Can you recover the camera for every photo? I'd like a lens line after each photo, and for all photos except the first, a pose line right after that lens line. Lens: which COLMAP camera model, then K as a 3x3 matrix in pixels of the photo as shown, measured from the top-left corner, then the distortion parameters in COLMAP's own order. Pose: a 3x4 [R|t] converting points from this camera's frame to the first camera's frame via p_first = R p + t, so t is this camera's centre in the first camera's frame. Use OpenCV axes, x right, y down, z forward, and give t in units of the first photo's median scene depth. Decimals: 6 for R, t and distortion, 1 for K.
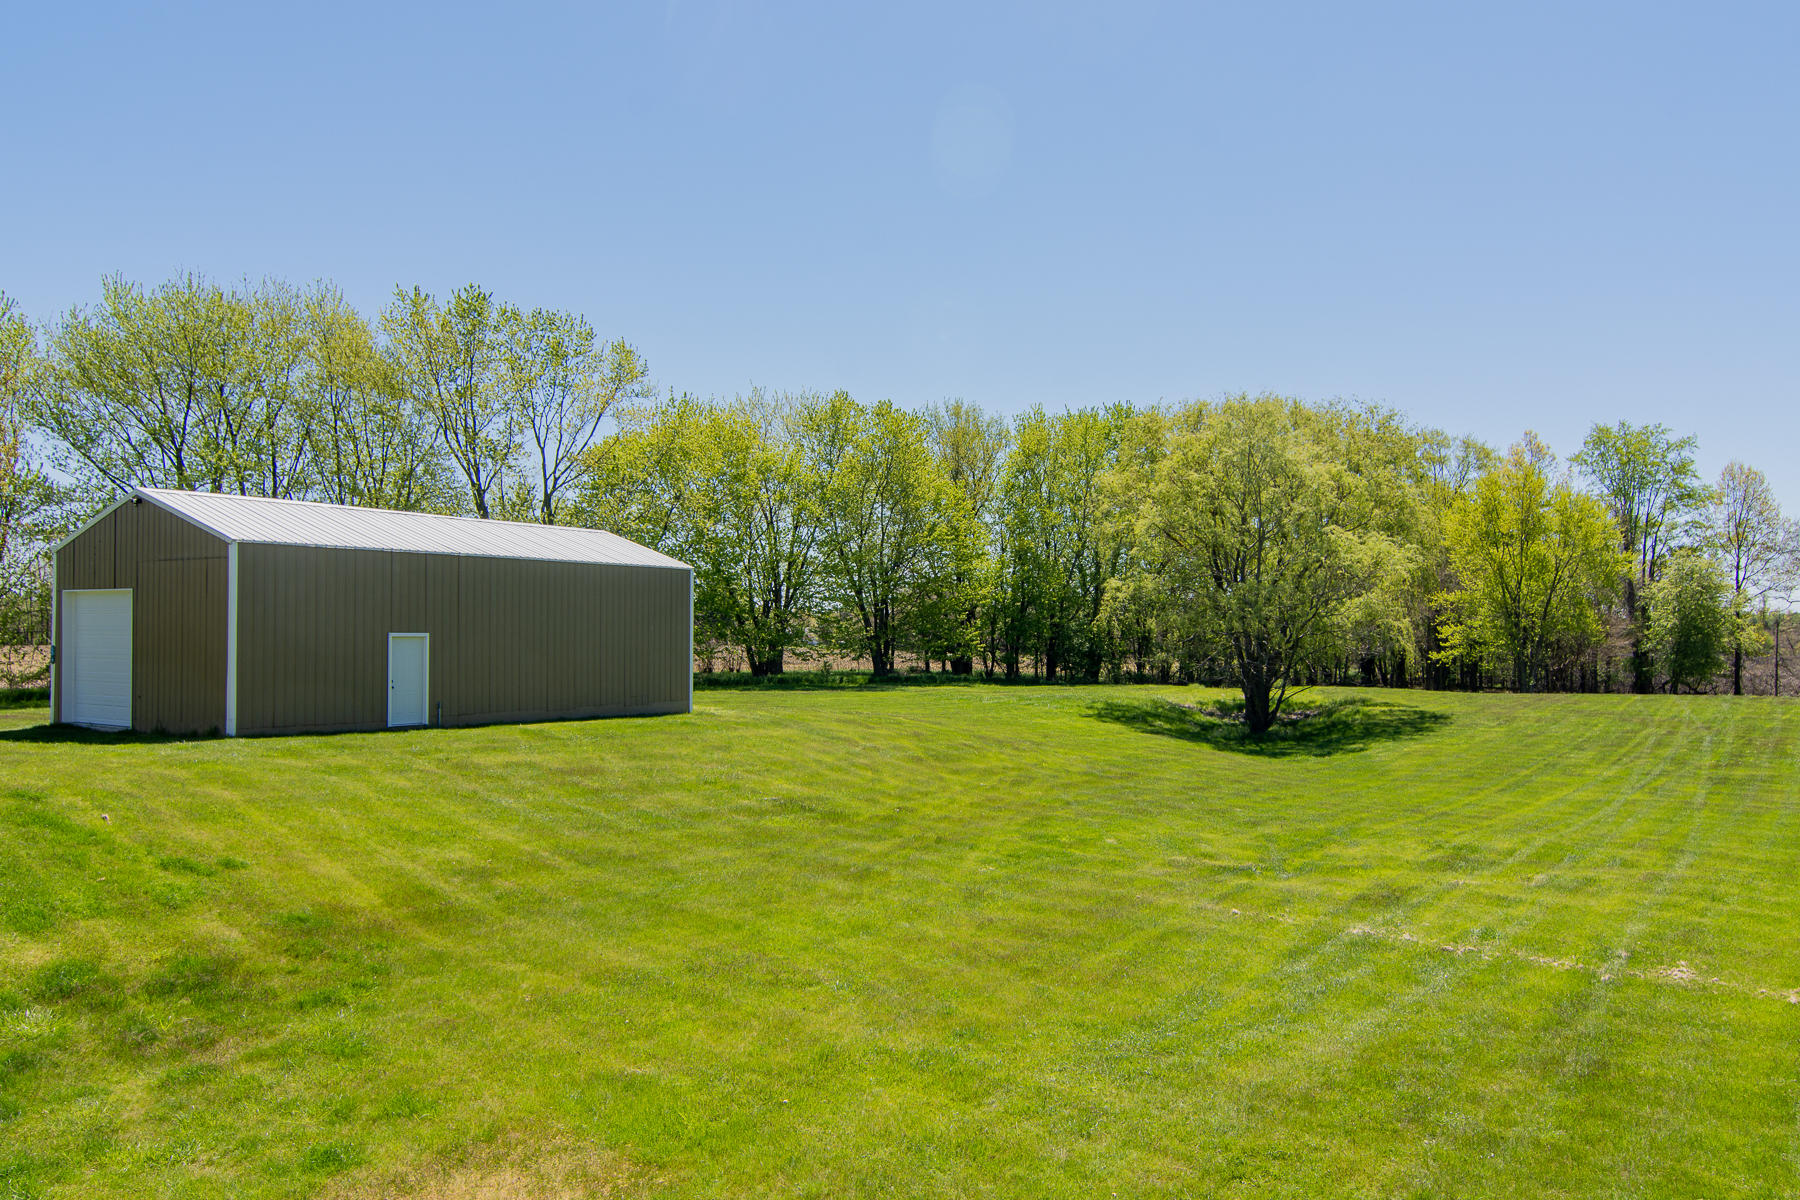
lens RADIAL K [[1283.2, 0, 892.8], [0, 1283.2, 617.0], [0, 0, 1]] dist [0.001319, 0.006311]
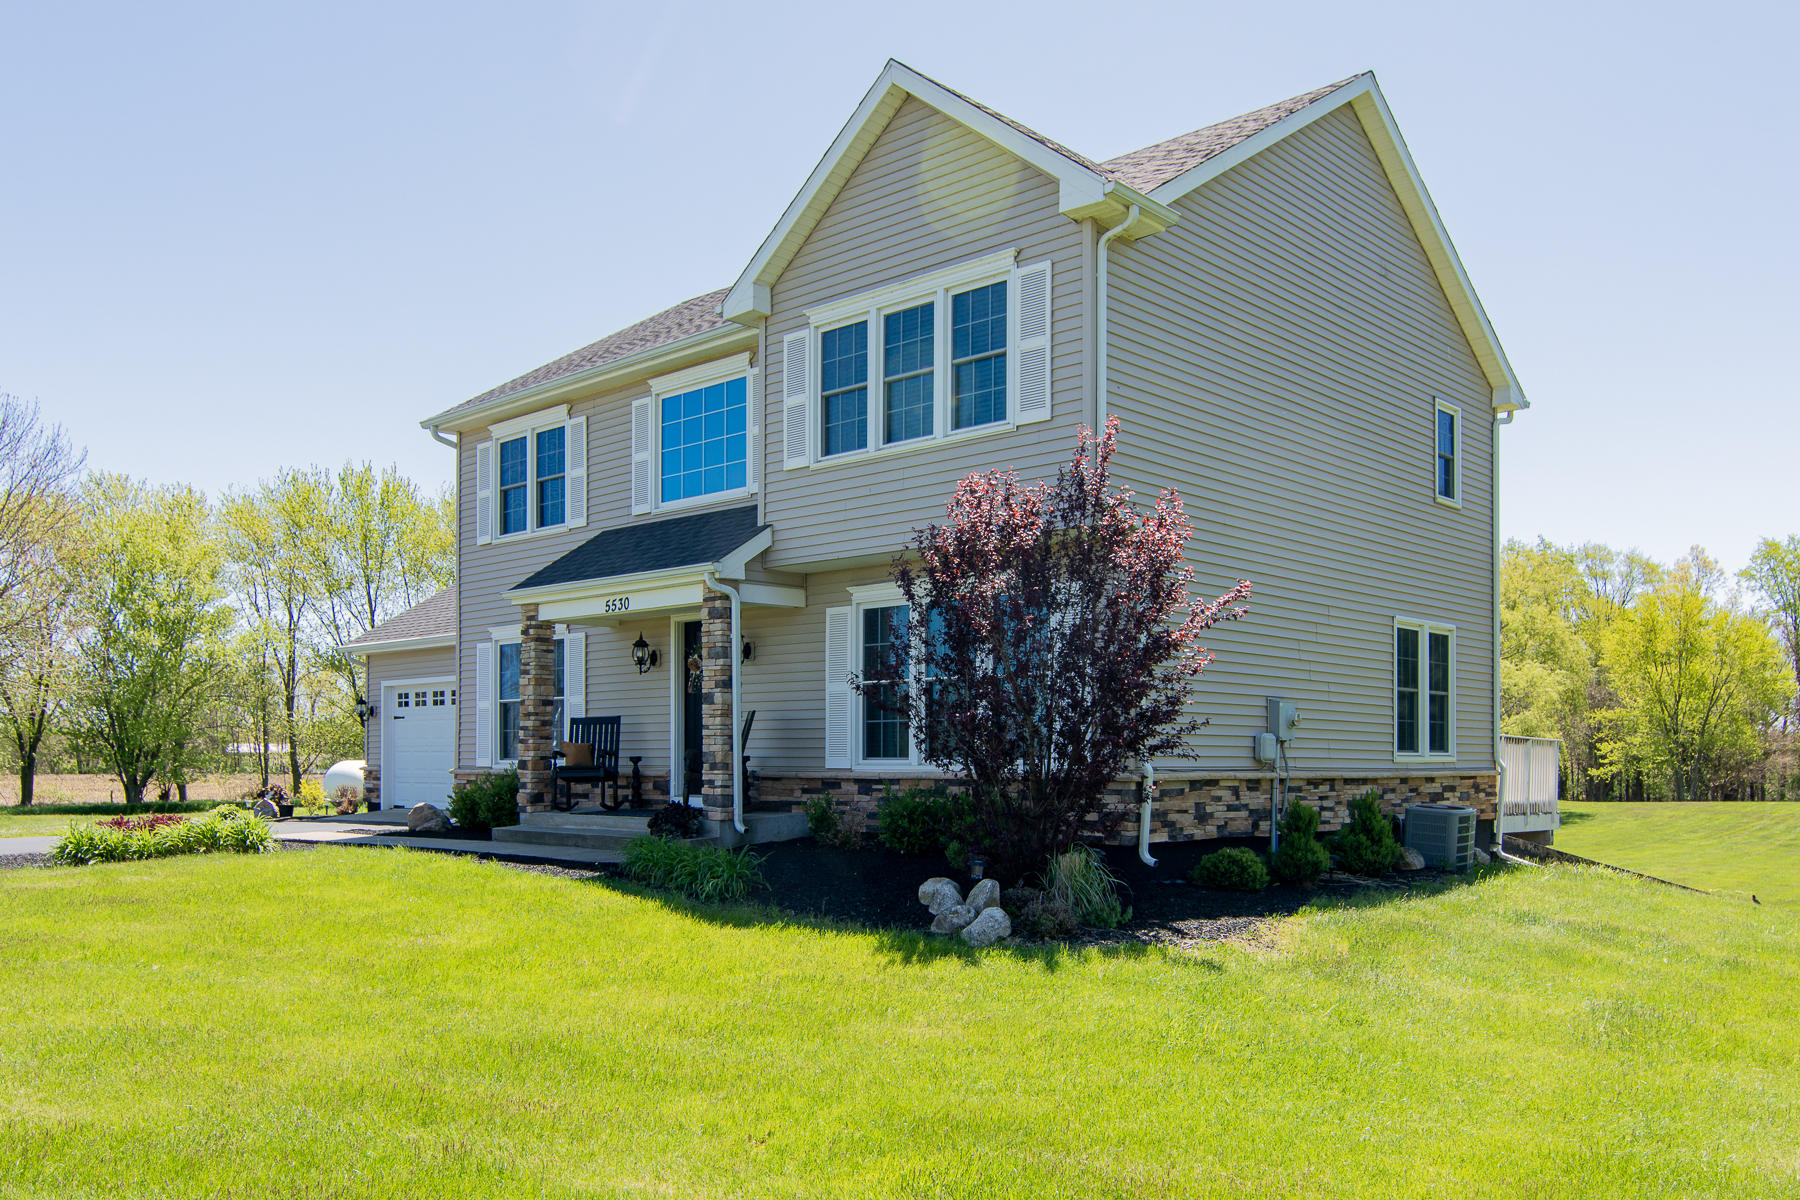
lens RADIAL K [[1527.1, 0, 847.3], [0, 1527.1, 752.3], [0, 0, 1]] dist [0.015551, -0.017007]
pose [[0.997808, -0.003786, -0.066073, -0.158142], [0.004157, 0.999976, 0.005476, 0.008818], [0.066050, -0.005738, 0.997800, -0.447438]]
